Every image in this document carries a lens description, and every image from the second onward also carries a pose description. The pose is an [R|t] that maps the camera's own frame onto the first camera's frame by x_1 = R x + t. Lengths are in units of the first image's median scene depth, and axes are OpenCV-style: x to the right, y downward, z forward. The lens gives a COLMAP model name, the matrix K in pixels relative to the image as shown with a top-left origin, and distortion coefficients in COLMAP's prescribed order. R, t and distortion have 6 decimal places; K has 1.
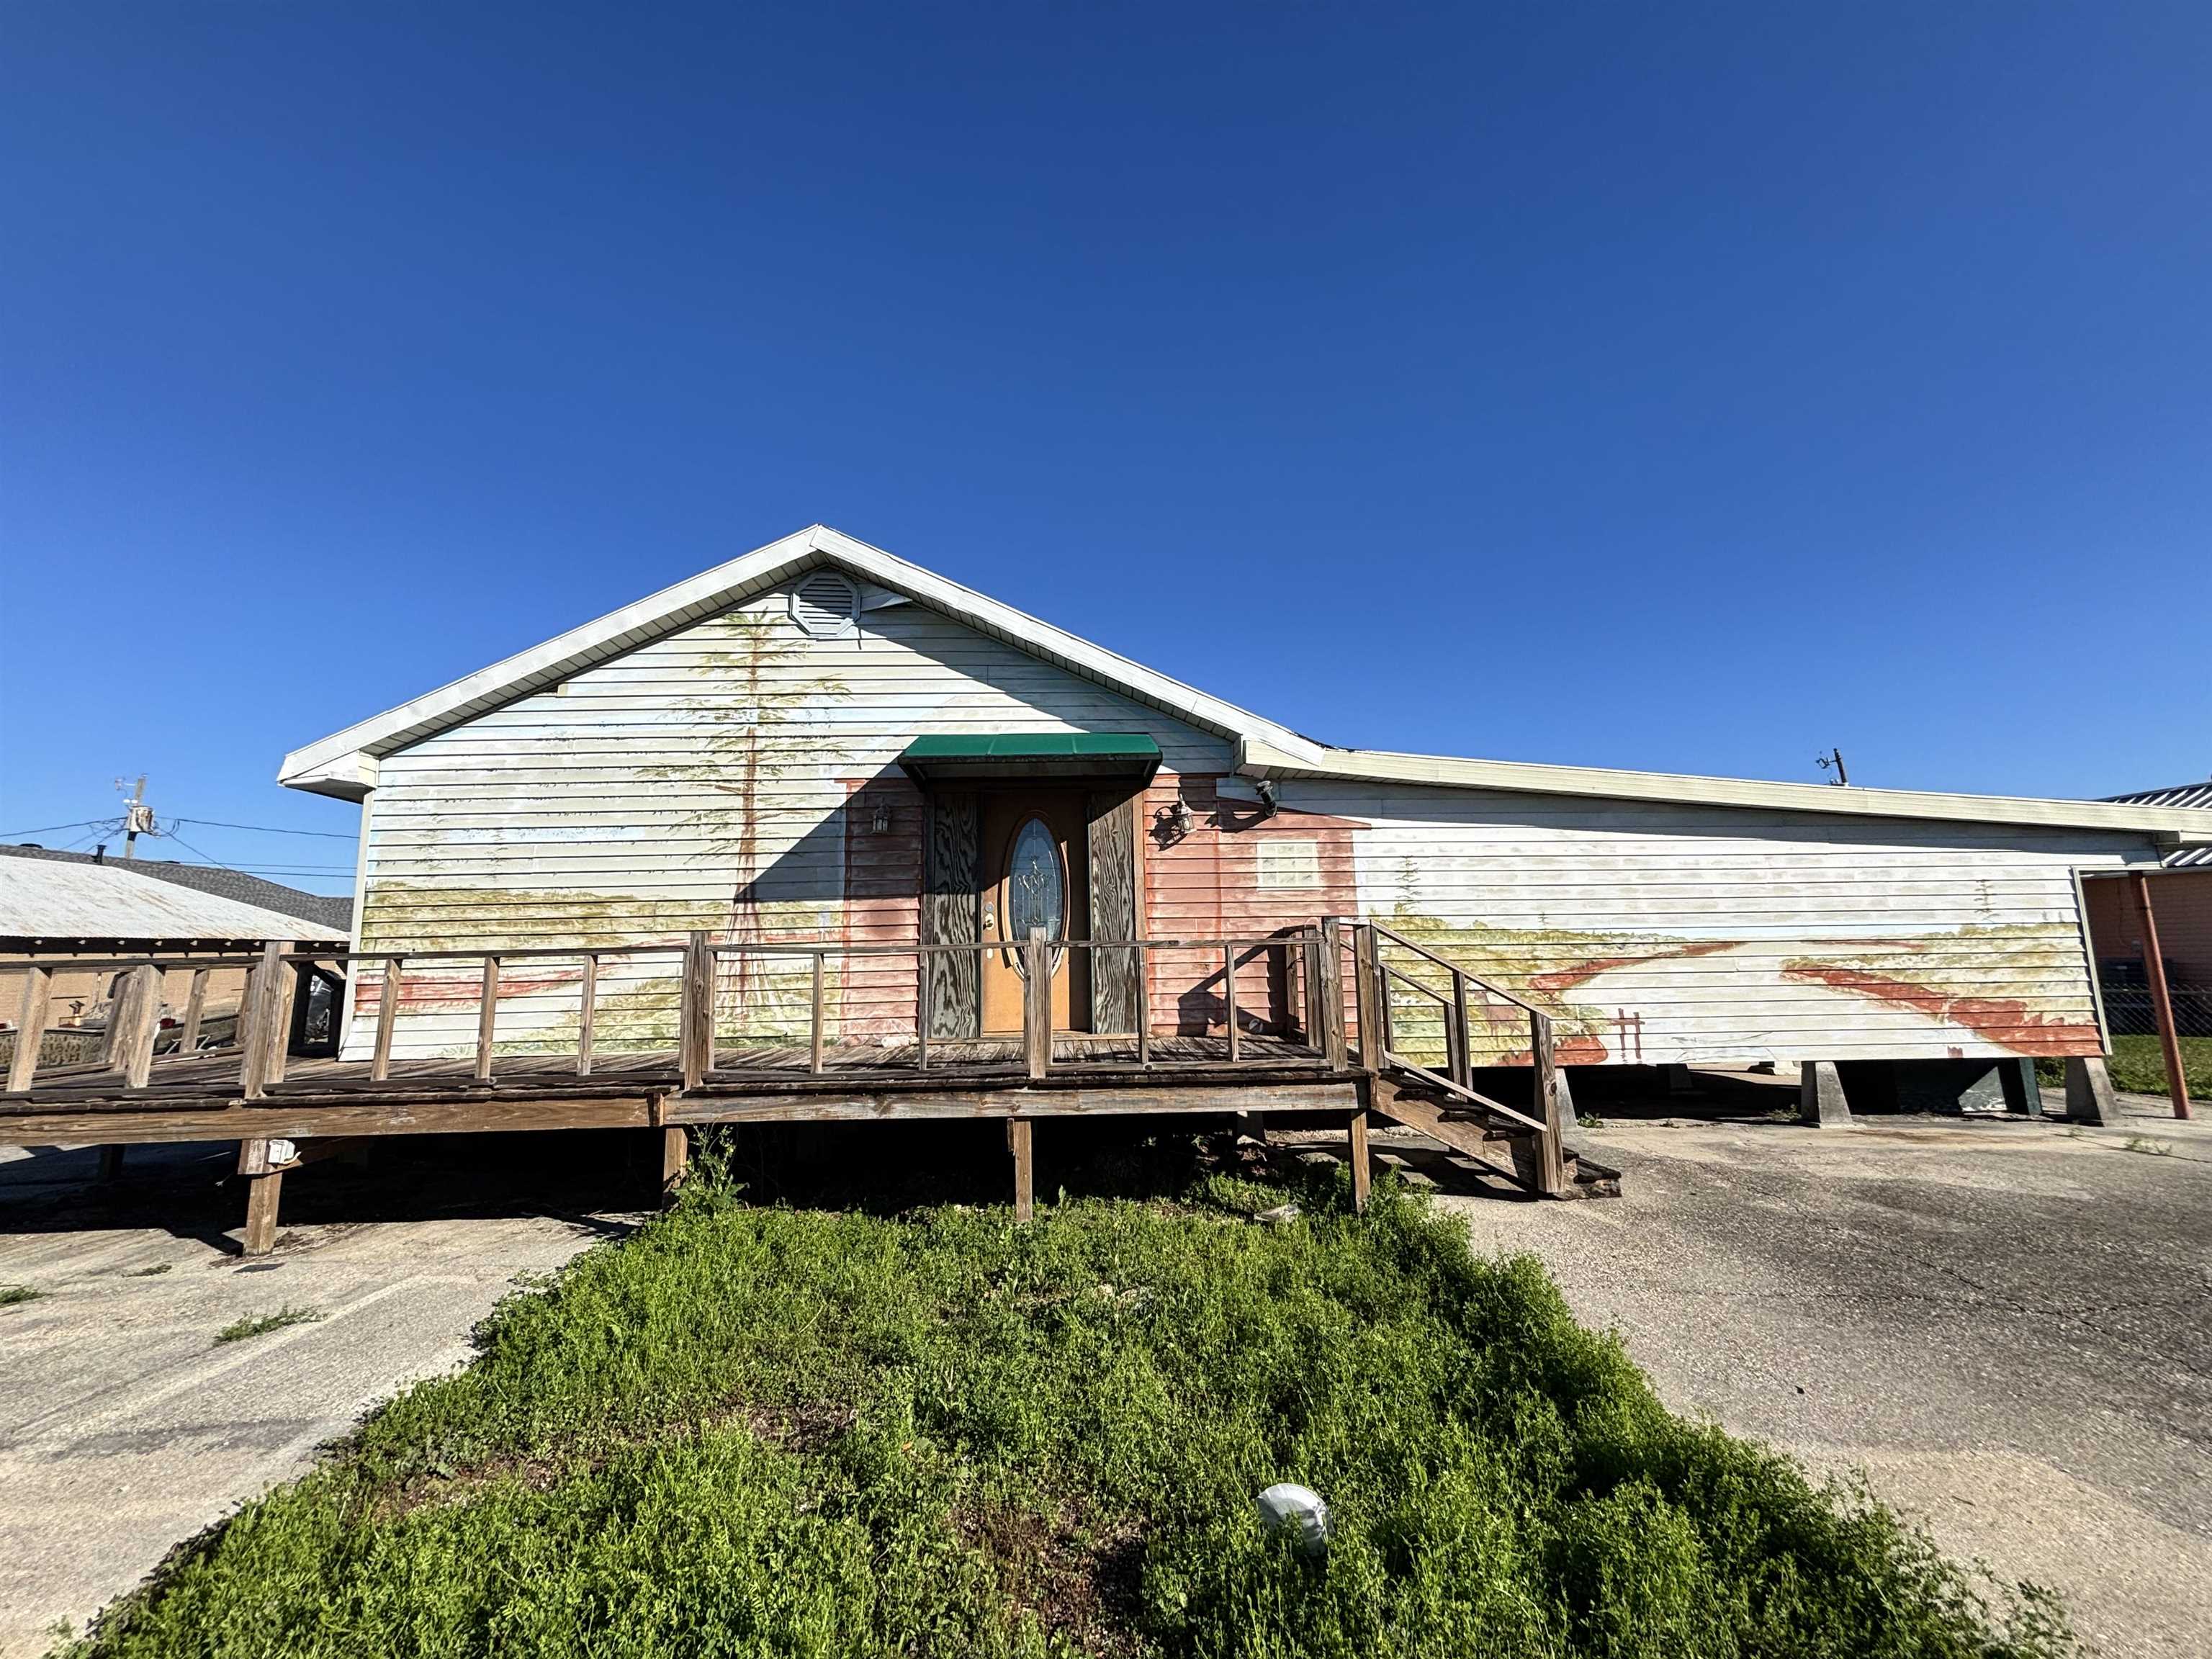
lens RADIAL K [[884.6, 0, 1110.3], [0, 884.6, 830.7], [0, 0, 1]] dist [0.007383, -0.001151]
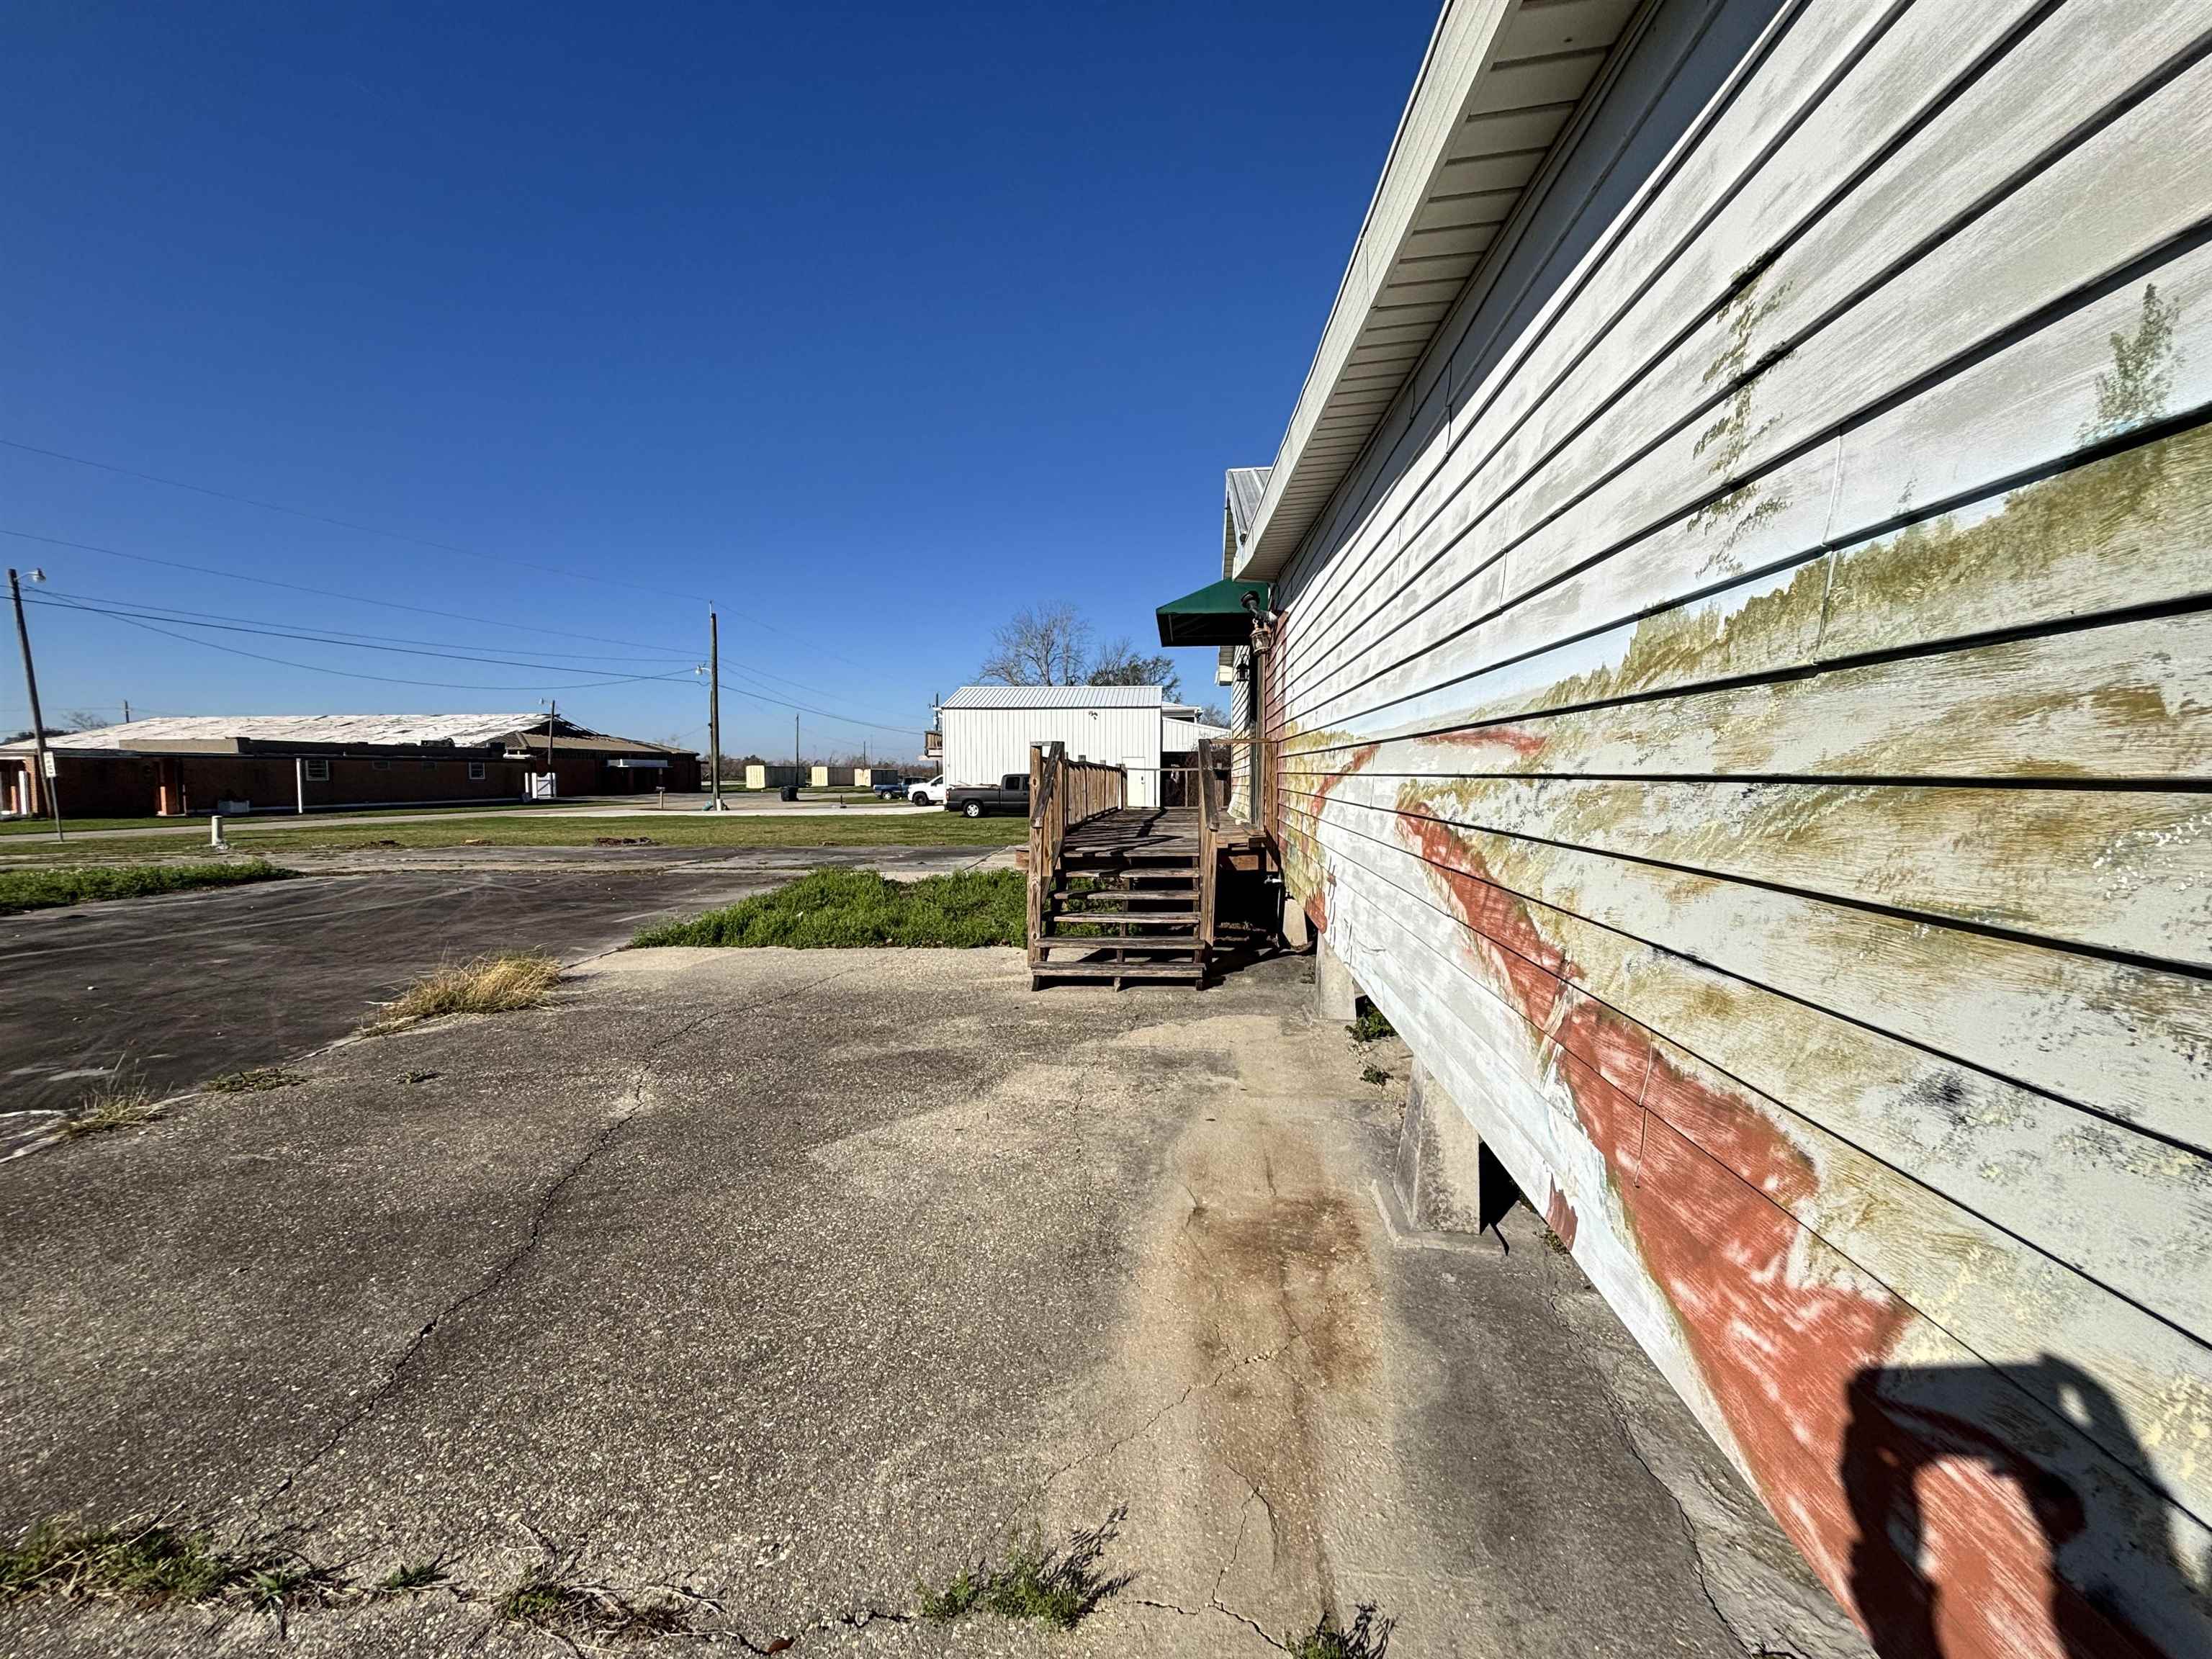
lens RADIAL K [[884.6, 0, 1100.3], [0, 884.6, 823.4], [0, 0, 1]] dist [0.007383, -0.001151]
pose [[-0.153439, 0.072996, -0.985458, 1.175733], [0.146054, 0.987990, 0.050443, 0.123613], [0.977305, -0.136190, -0.162257, 0.932982]]
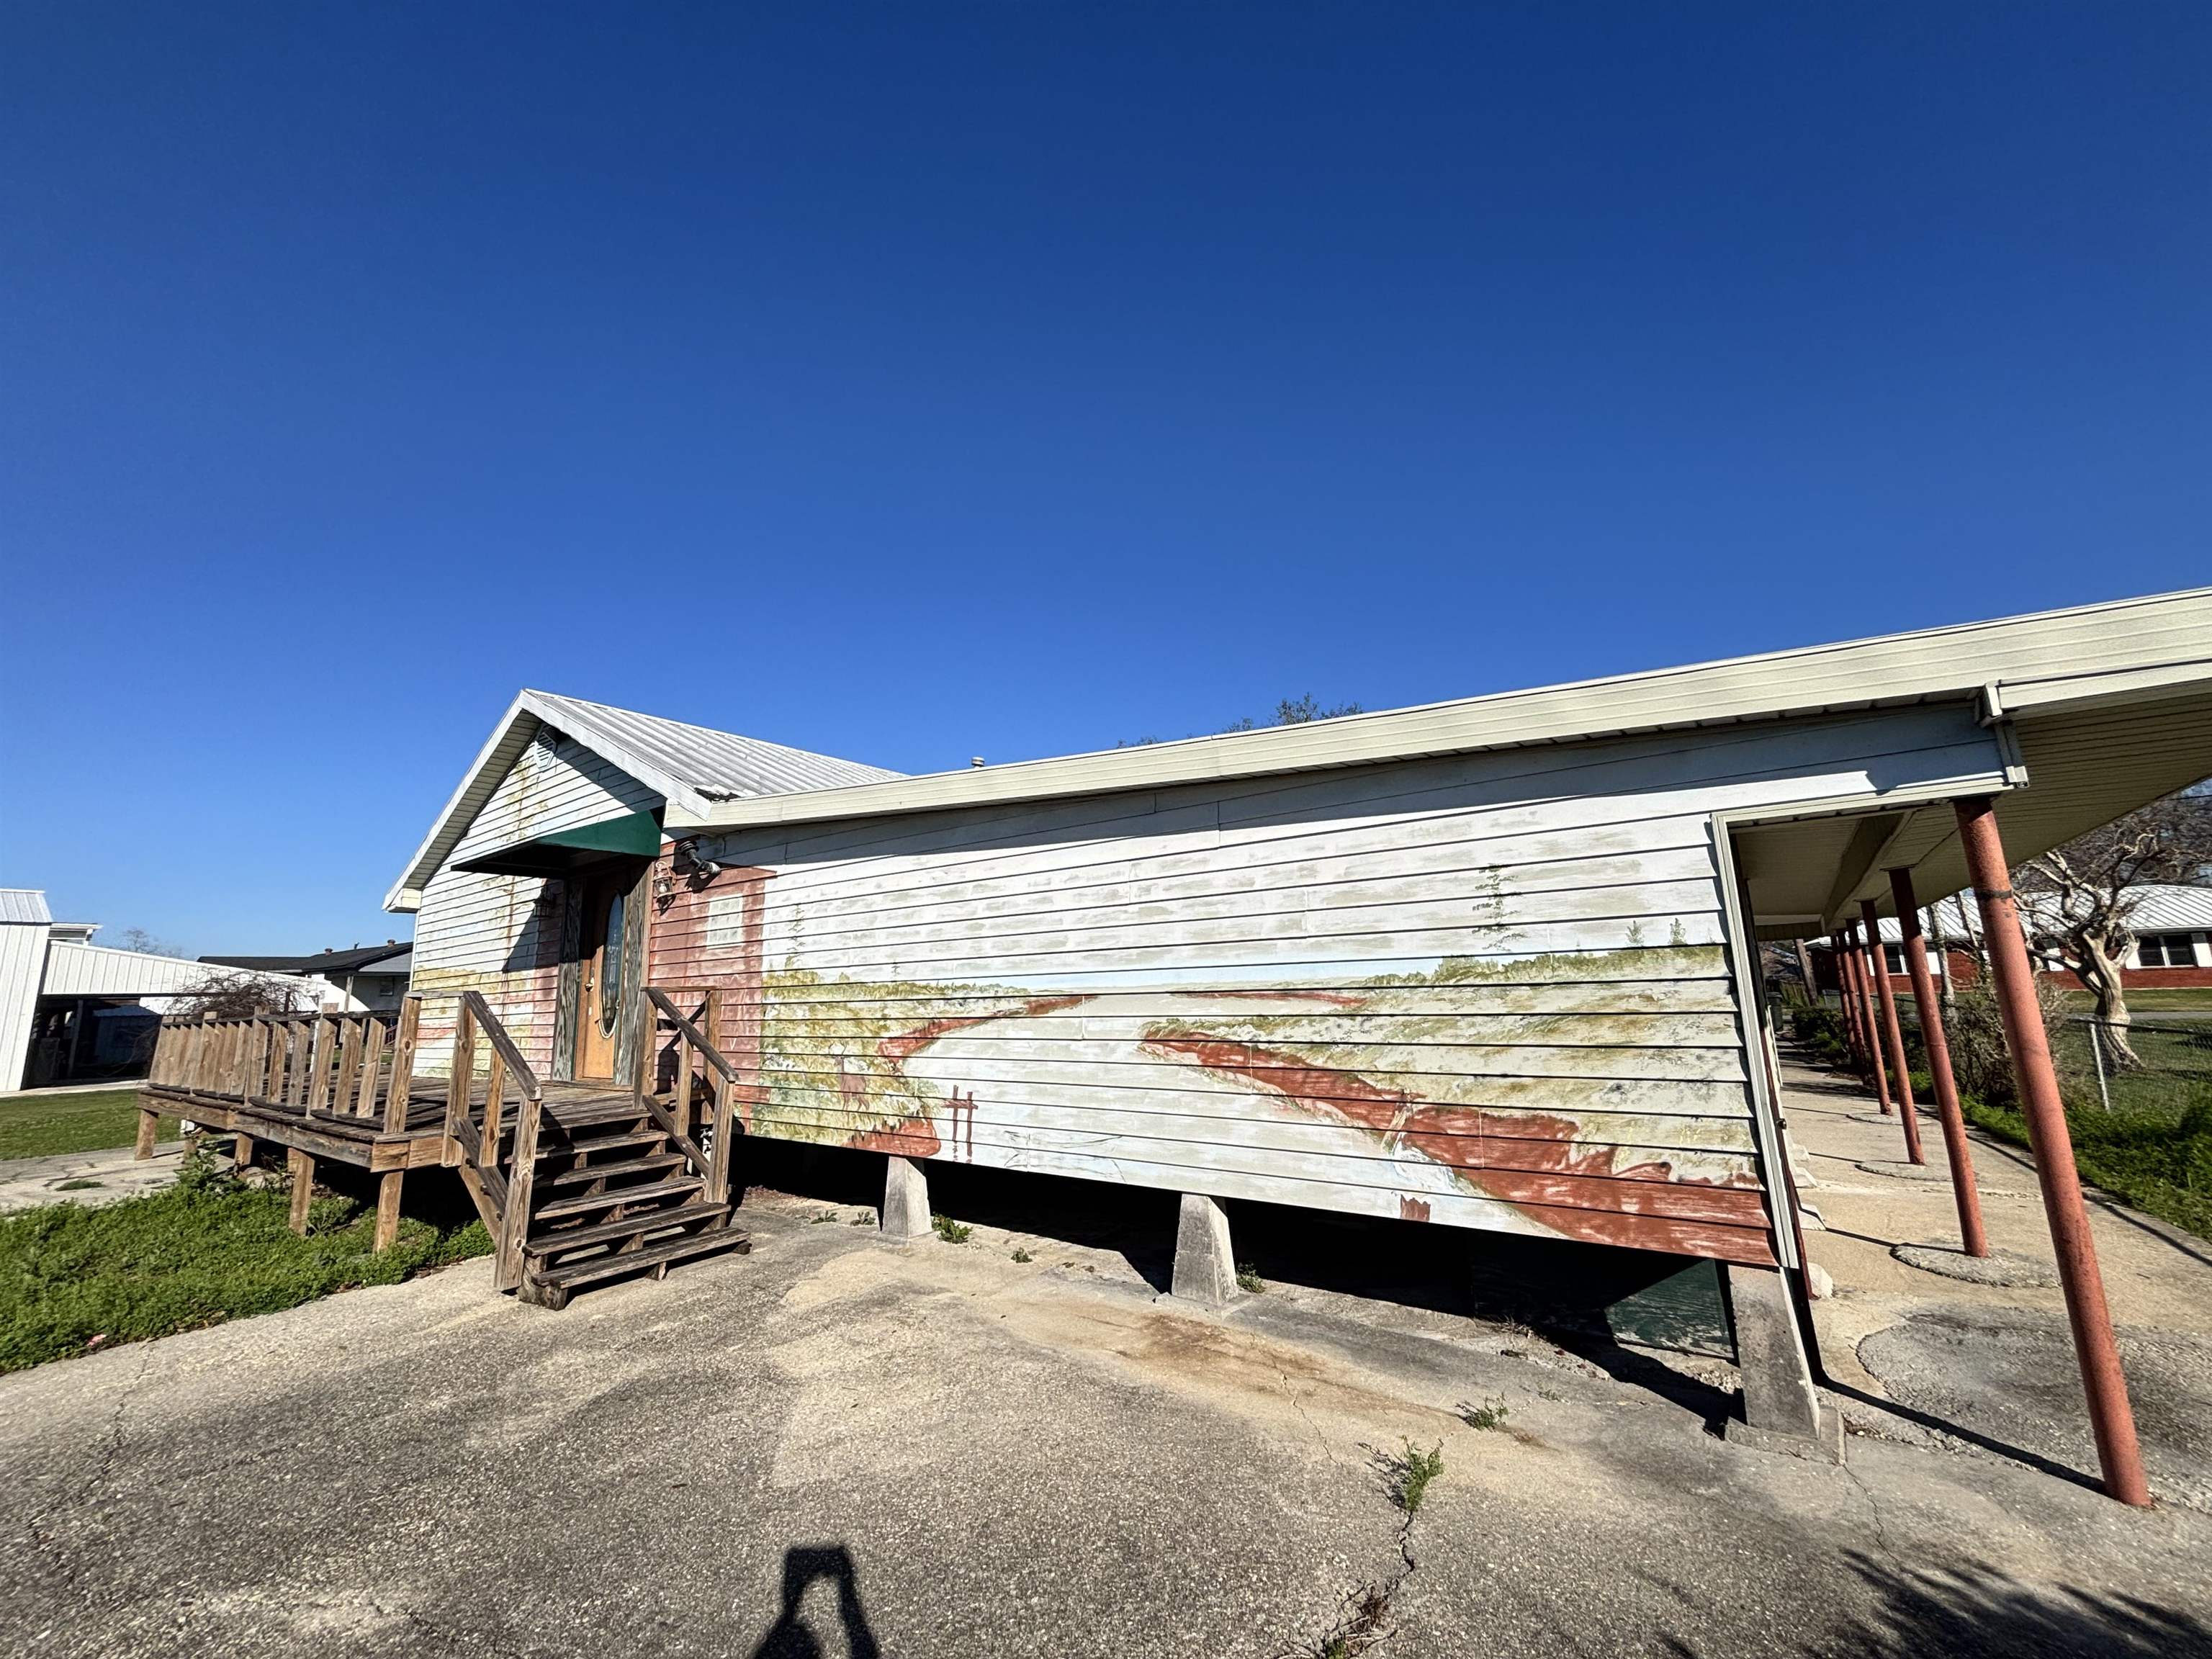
lens RADIAL K [[884.6, 0, 1116.6], [0, 884.6, 832.8], [0, 0, 1]] dist [0.007383, -0.001151]
pose [[0.772865, -0.119539, -0.623210, 1.158062], [0.103001, 0.992705, -0.062677, 0.047475], [0.626156, -0.015750, 0.779539, 0.494640]]
